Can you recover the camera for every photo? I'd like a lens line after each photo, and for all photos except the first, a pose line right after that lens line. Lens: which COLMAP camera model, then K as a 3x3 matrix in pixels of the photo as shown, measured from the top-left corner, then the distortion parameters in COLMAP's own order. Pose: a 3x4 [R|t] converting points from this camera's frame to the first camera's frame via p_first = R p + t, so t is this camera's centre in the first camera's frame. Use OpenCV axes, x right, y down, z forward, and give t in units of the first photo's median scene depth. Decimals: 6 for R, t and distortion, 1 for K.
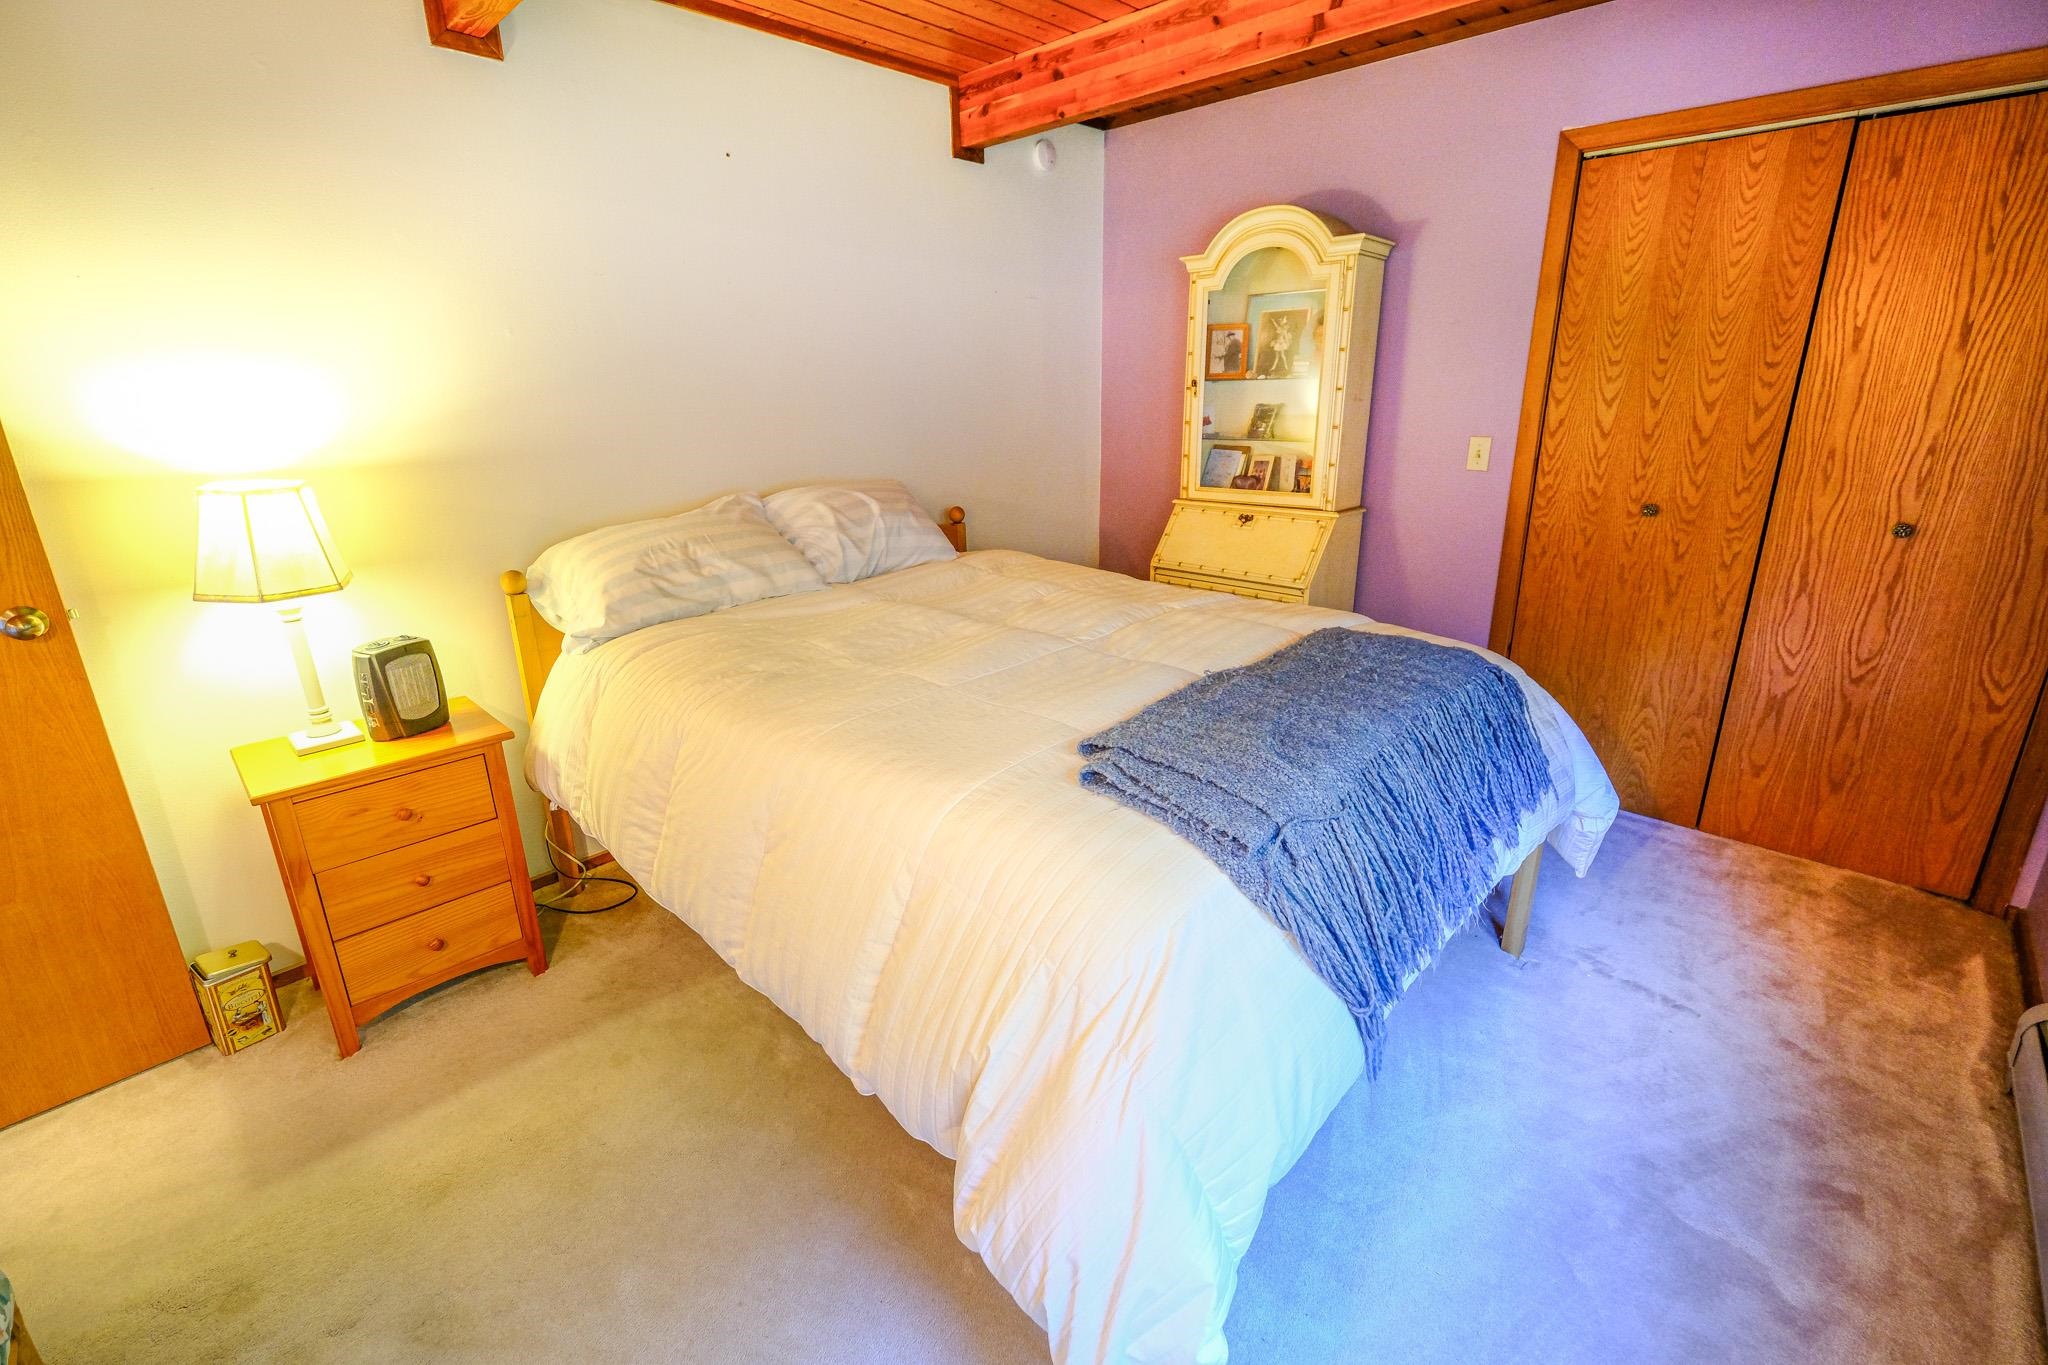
lens RADIAL K [[888.8, 0, 1023.6], [0, 888.8, 663.4], [0, 0, 1]] dist [-0.003916, 0.000325]
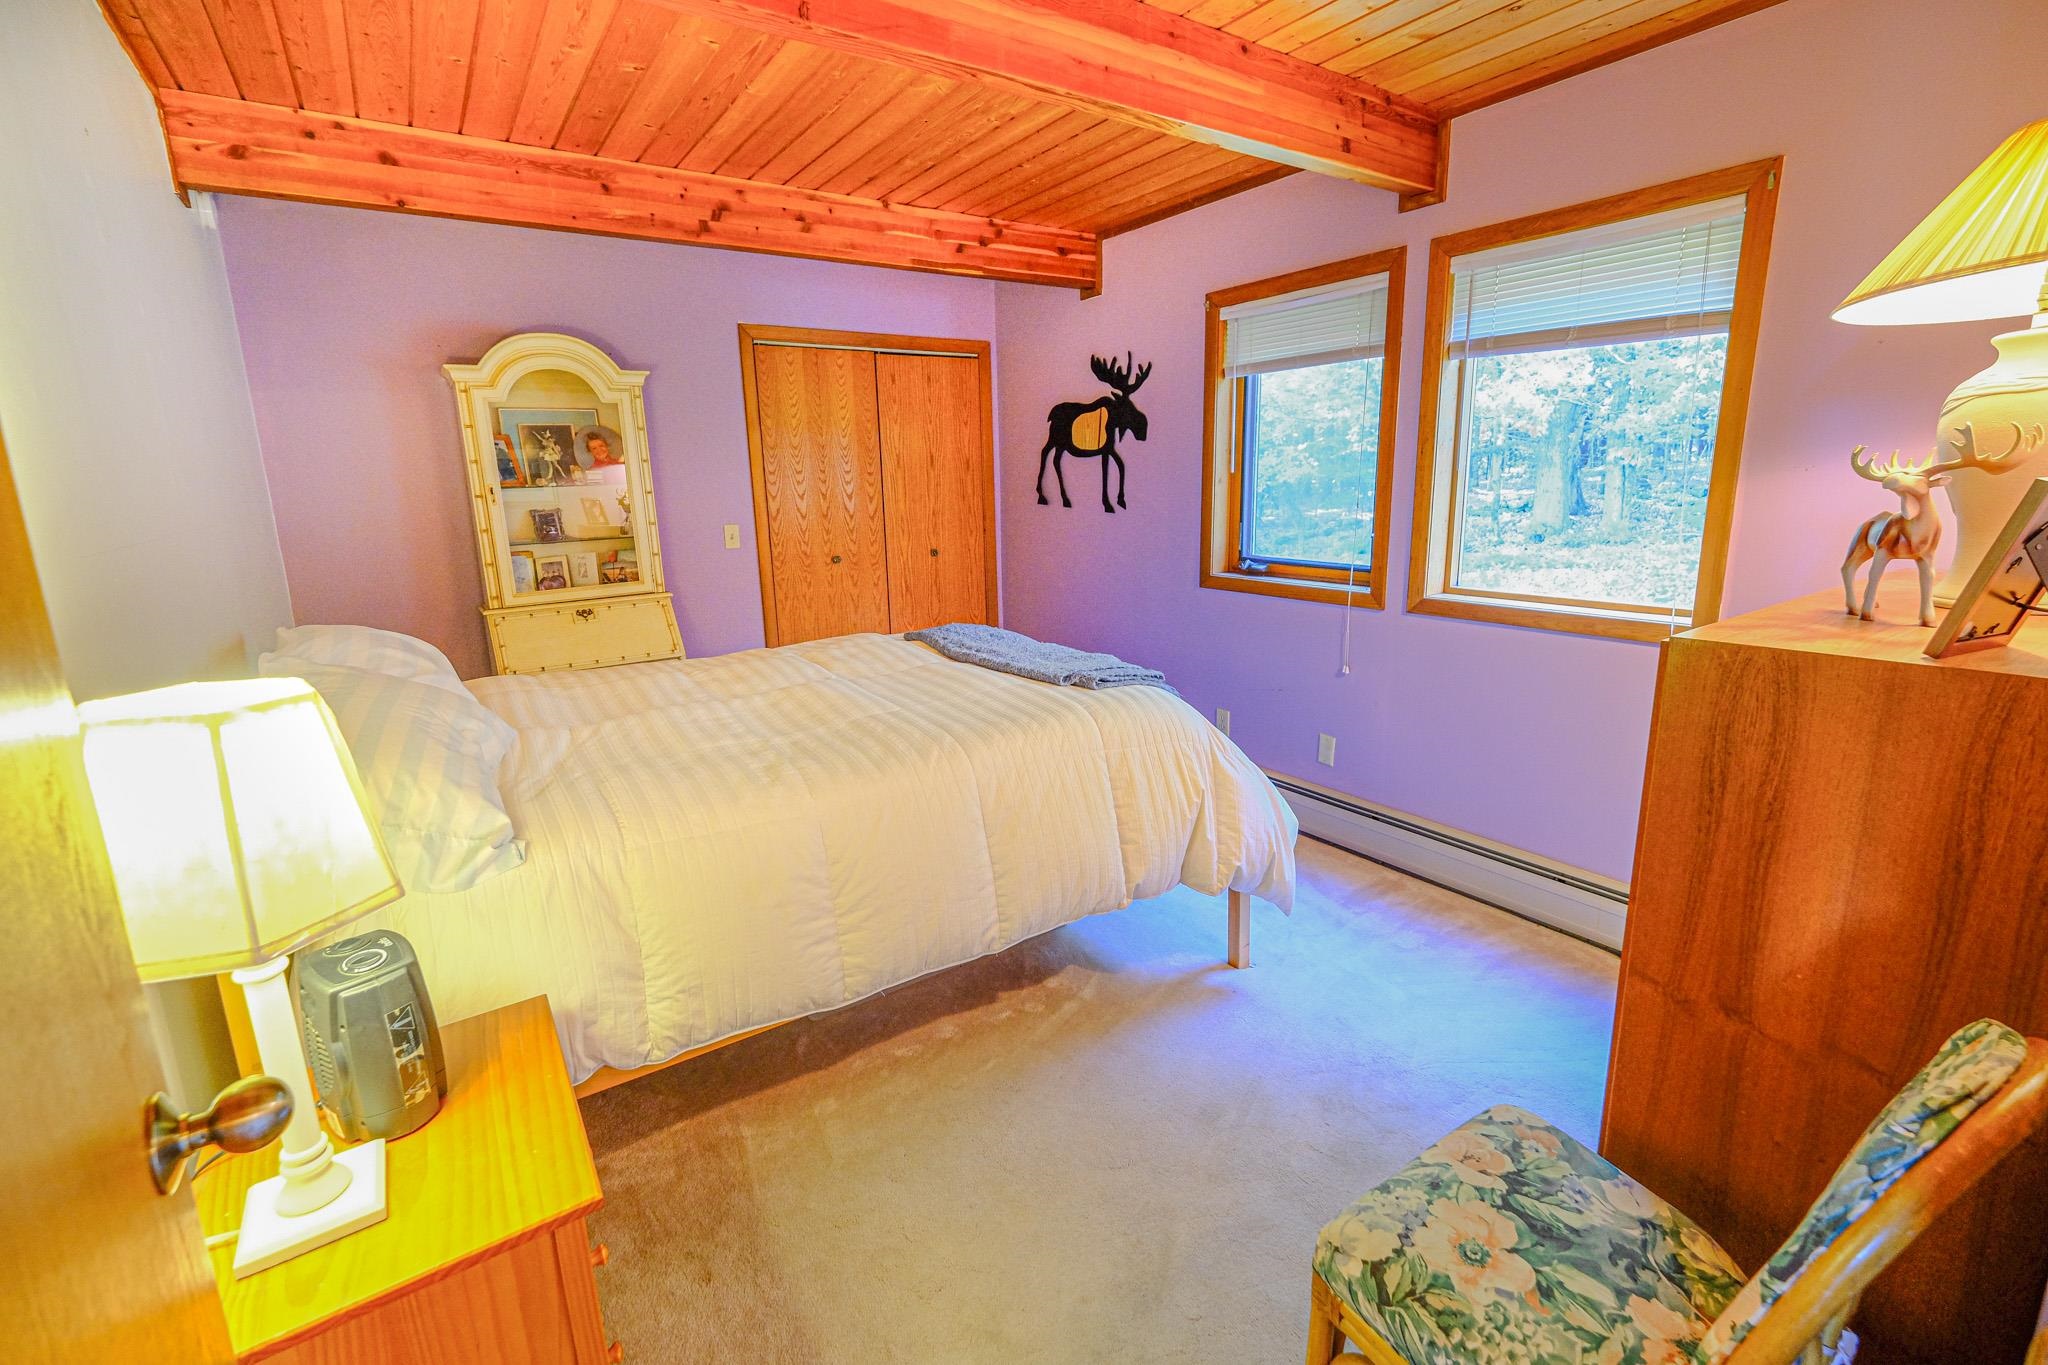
lens RADIAL K [[888.8, 0, 1023.1], [0, 888.8, 675.7], [0, 0, 1]] dist [-0.003916, 0.000325]
pose [[0.192250, -0.209729, 0.958673, -0.825703], [0.316567, 0.937926, 0.141707, -0.092879], [-0.928884, 0.276241, 0.246710, 0.324364]]
